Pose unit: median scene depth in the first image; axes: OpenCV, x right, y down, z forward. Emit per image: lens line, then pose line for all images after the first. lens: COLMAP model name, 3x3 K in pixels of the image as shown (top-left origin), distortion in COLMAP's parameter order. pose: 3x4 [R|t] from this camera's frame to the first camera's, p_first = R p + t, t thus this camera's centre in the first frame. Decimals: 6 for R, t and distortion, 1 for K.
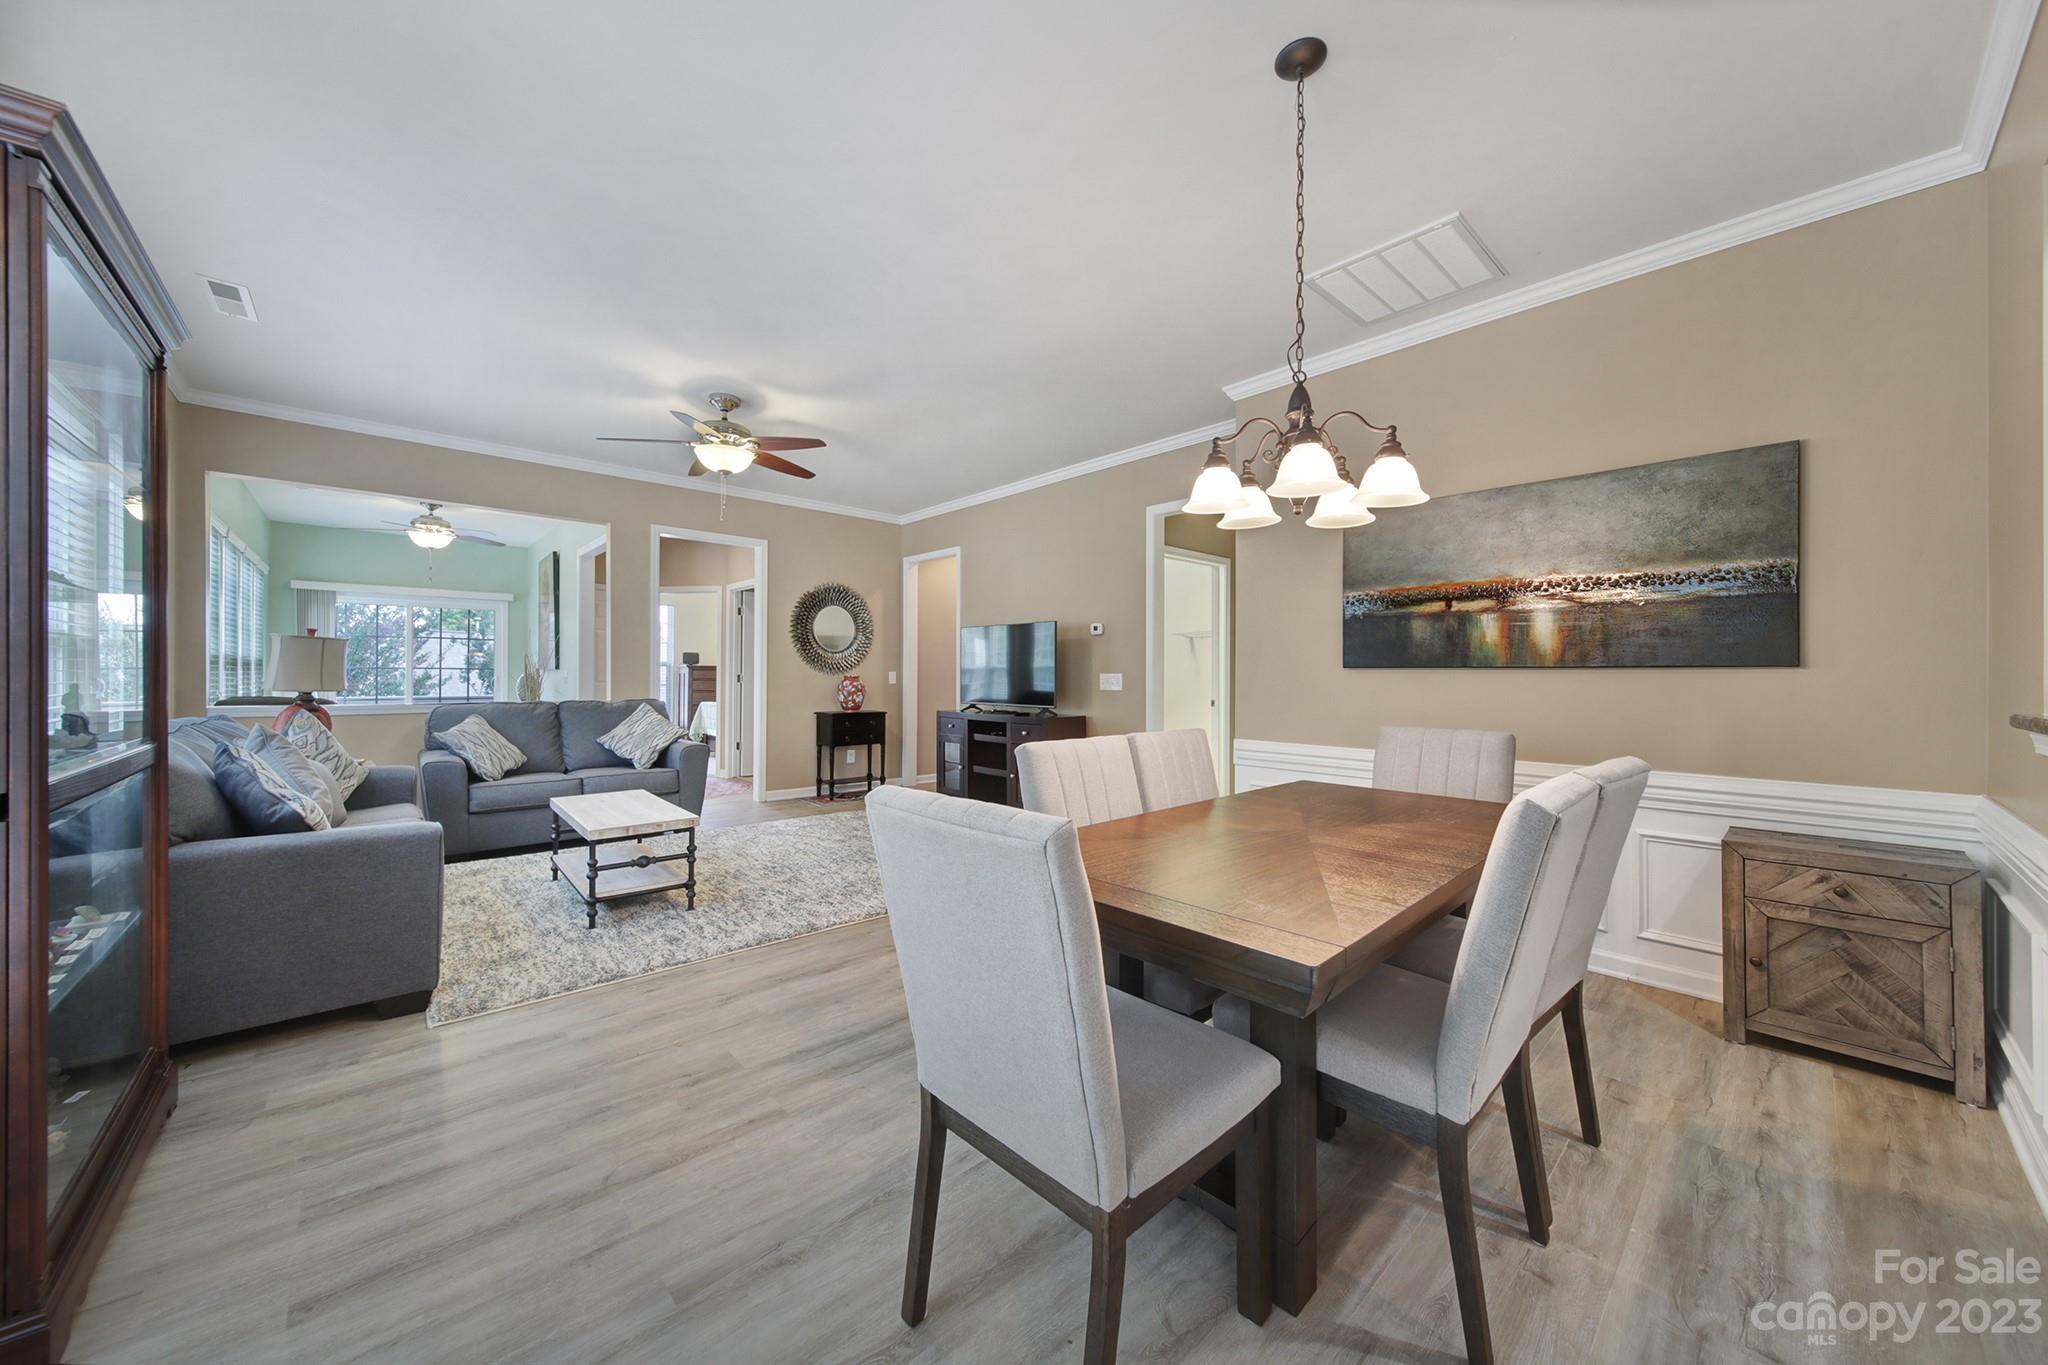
lens RADIAL K [[718.5, 0, 1037.2], [0, 718.5, 673.1], [0, 0, 1]] dist [0.001835, -0.001981]
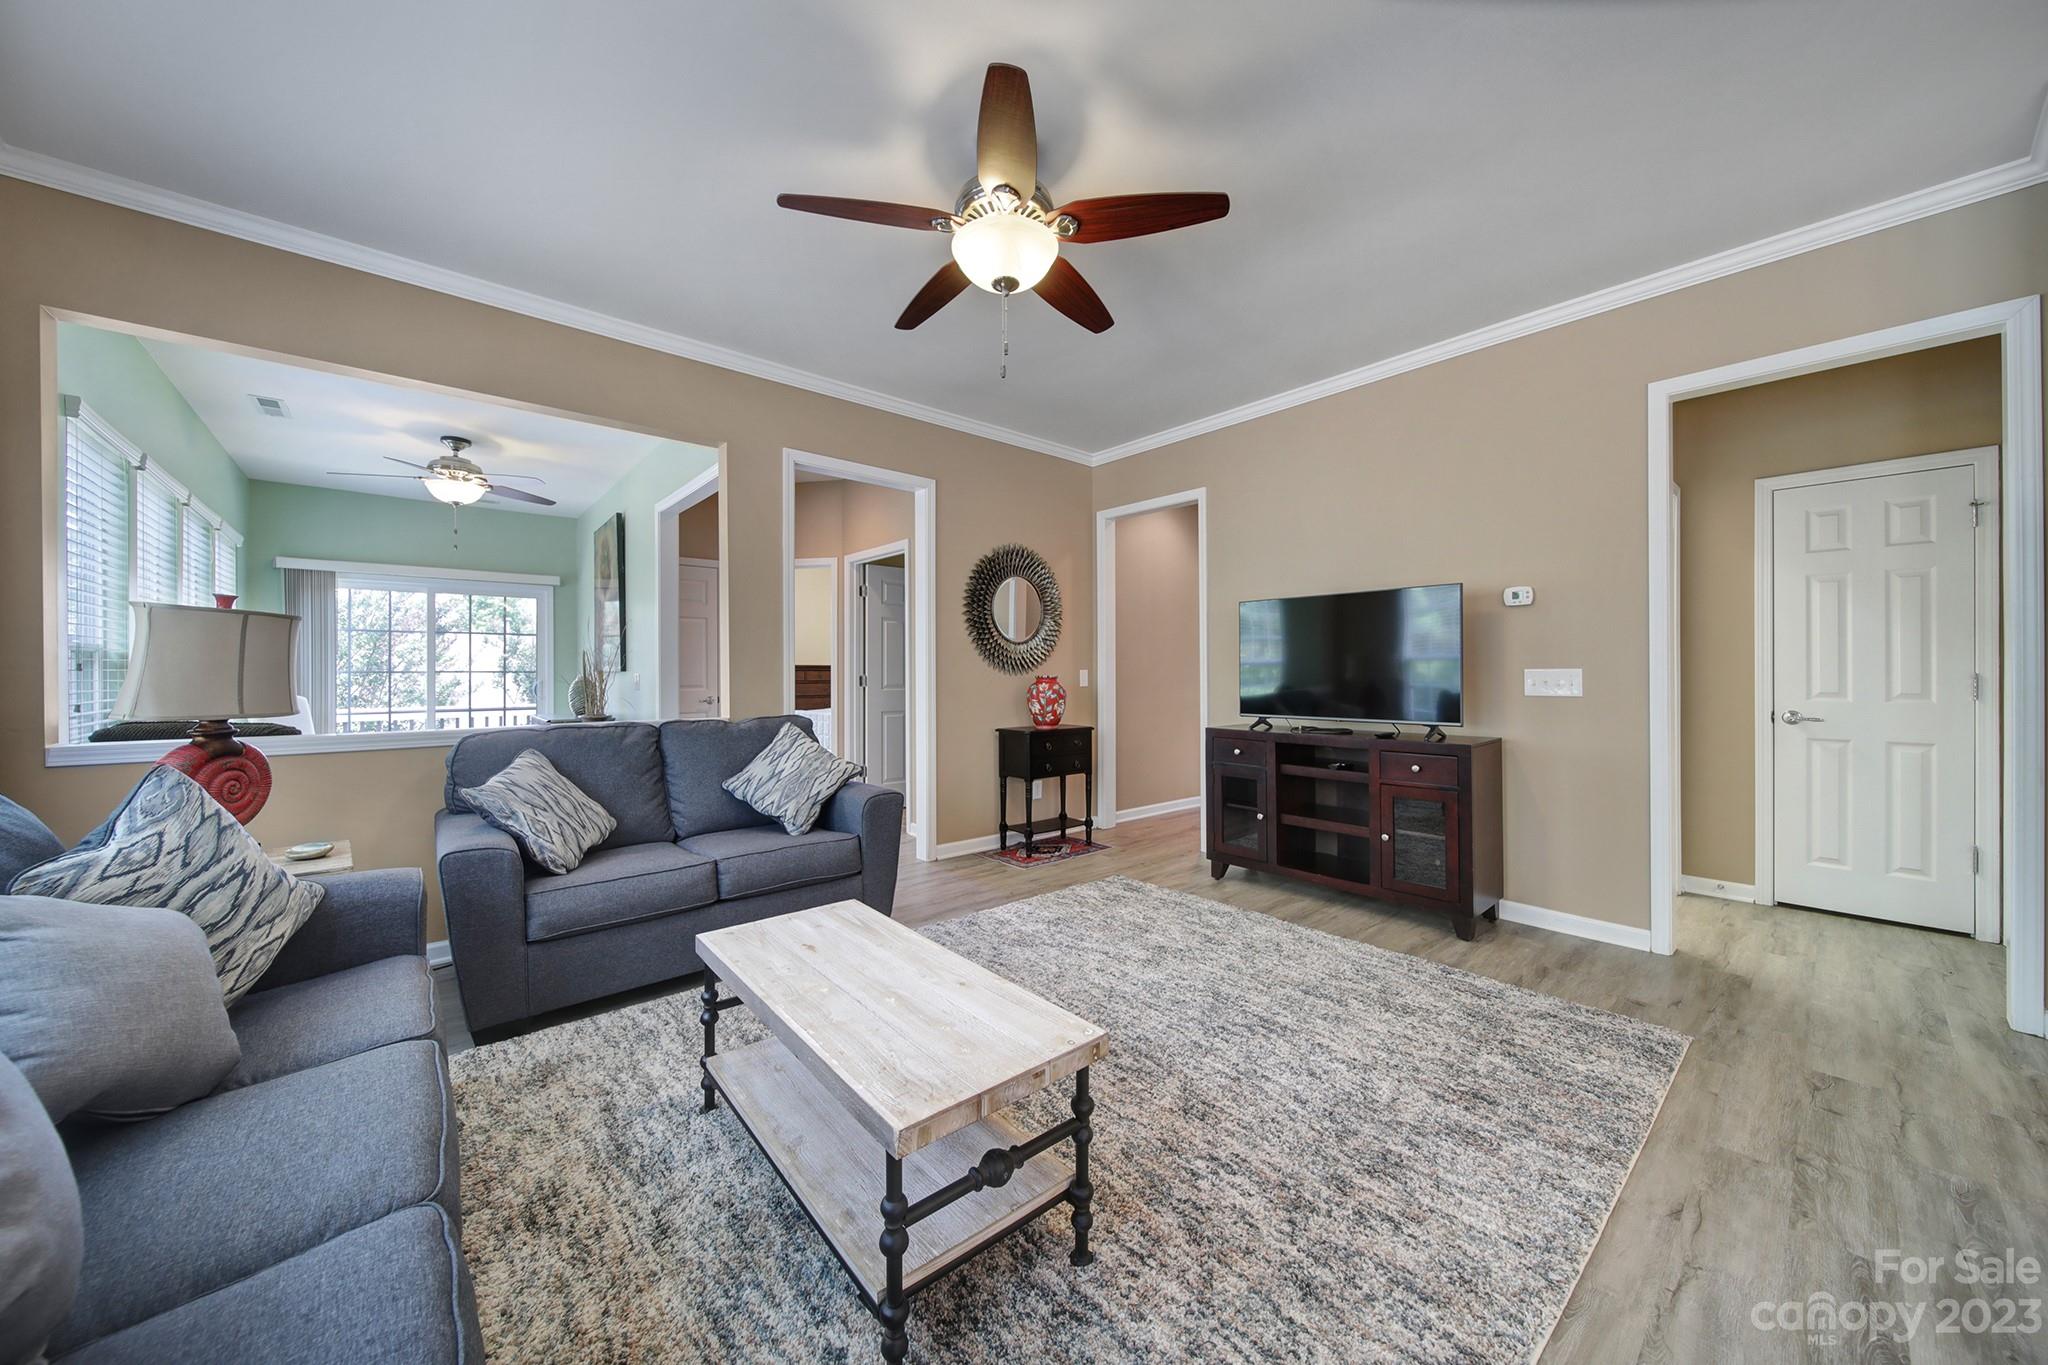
lens RADIAL K [[718.5, 0, 1036.0], [0, 718.5, 672.1], [0, 0, 1]] dist [0.001835, -0.001981]
pose [[0.999626, -0.009804, -0.025525, -0.392722], [0.009838, 0.999951, 0.001210, -0.001674], [0.025512, -0.001461, 0.999673, 0.471534]]
